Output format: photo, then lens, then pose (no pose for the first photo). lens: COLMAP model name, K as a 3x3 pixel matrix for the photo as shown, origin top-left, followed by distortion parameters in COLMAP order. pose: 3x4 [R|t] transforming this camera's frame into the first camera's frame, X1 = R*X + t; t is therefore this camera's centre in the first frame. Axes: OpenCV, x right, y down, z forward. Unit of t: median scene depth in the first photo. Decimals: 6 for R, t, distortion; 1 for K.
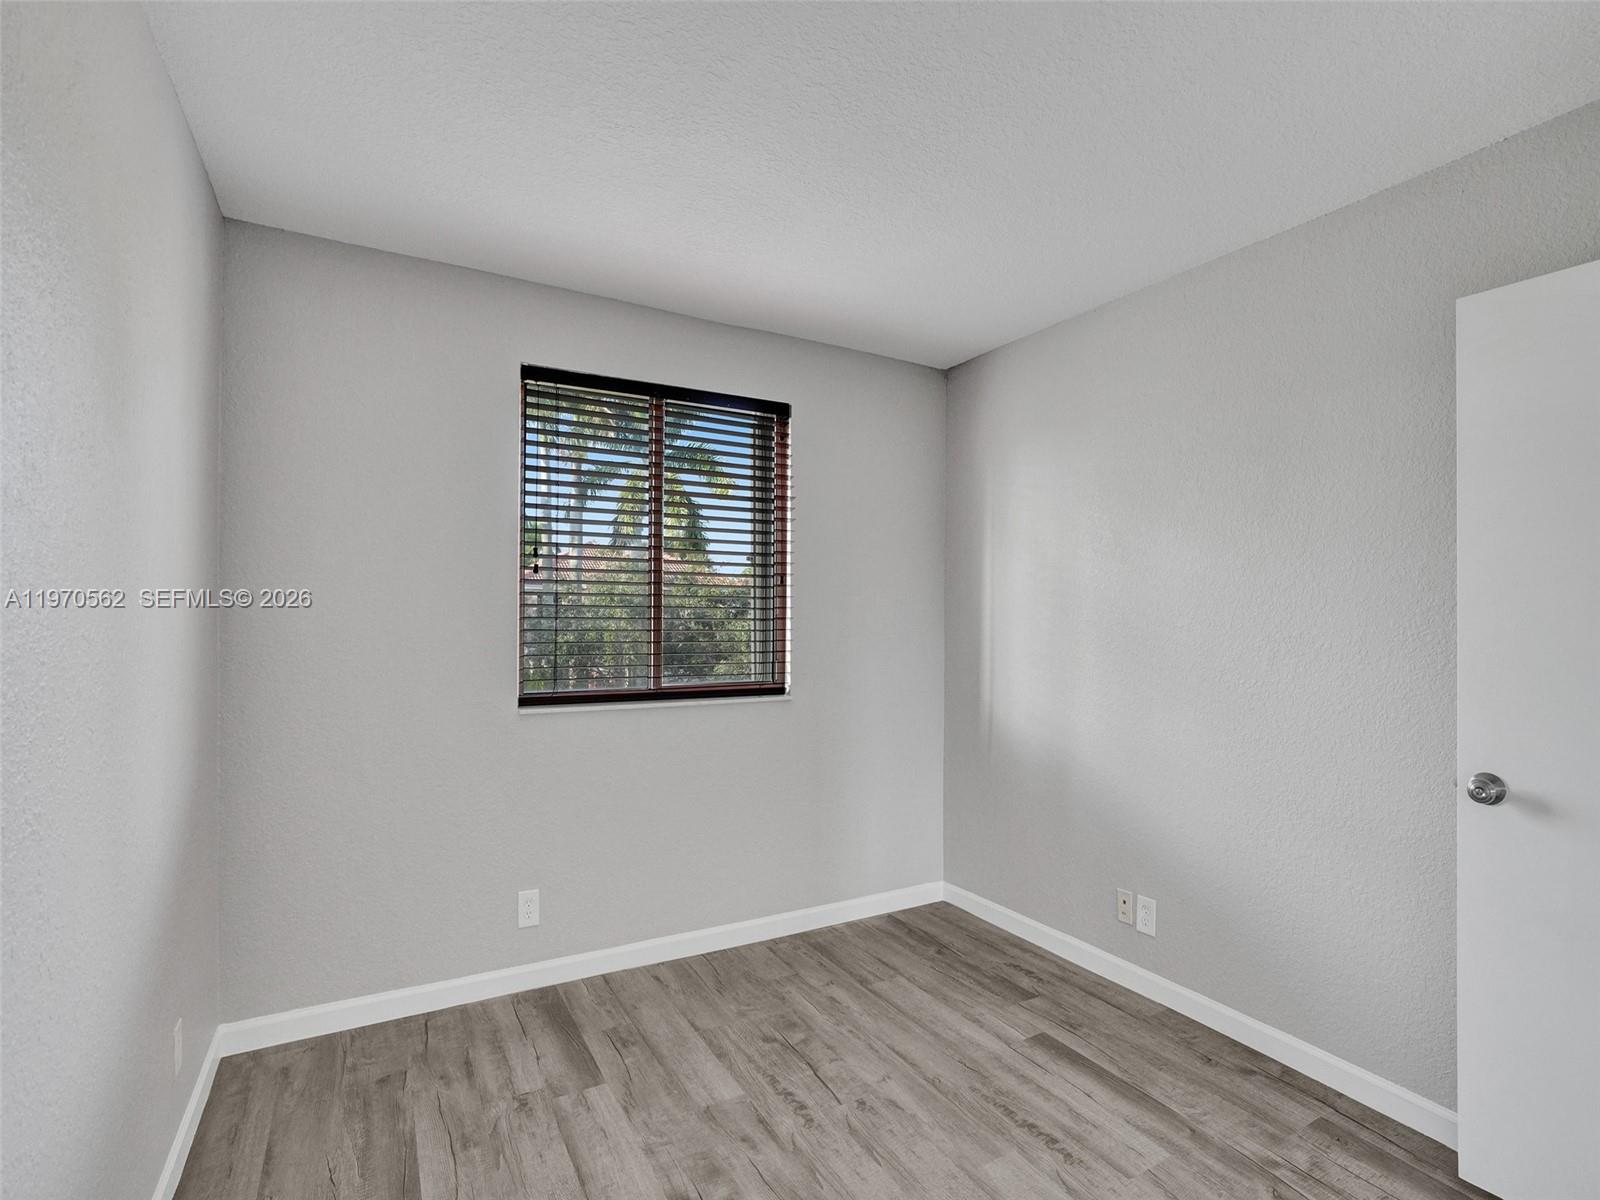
lens RADIAL K [[743.6, 0, 810.4], [0, 743.6, 624.4], [0, 0, 1]] dist [-0.036697, 0.012432]
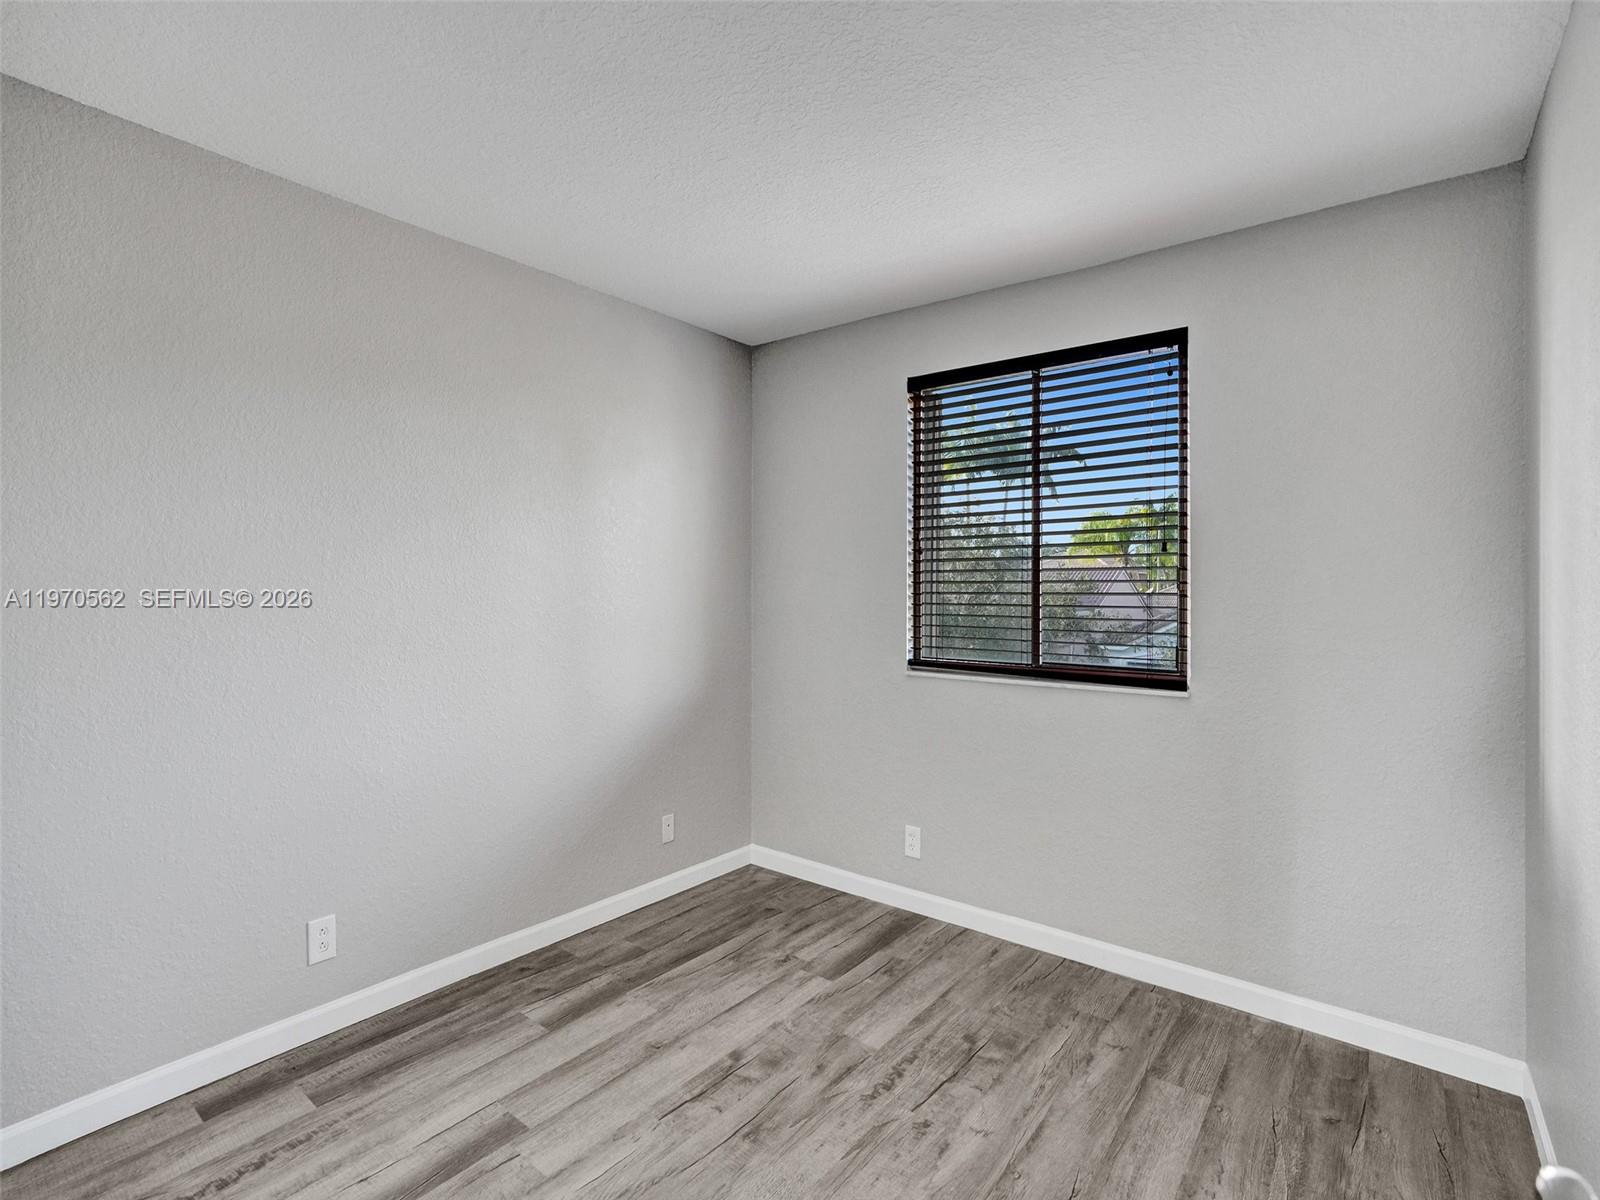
lens RADIAL K [[743.6, 0, 795.8], [0, 743.6, 587.9], [0, 0, 1]] dist [-0.036697, 0.012432]
pose [[0.395929, -0.006546, -0.918258, 0.710671], [-0.012305, 0.999847, -0.012433, 0.001597], [0.918199, 0.016221, 0.395788, 0.408667]]
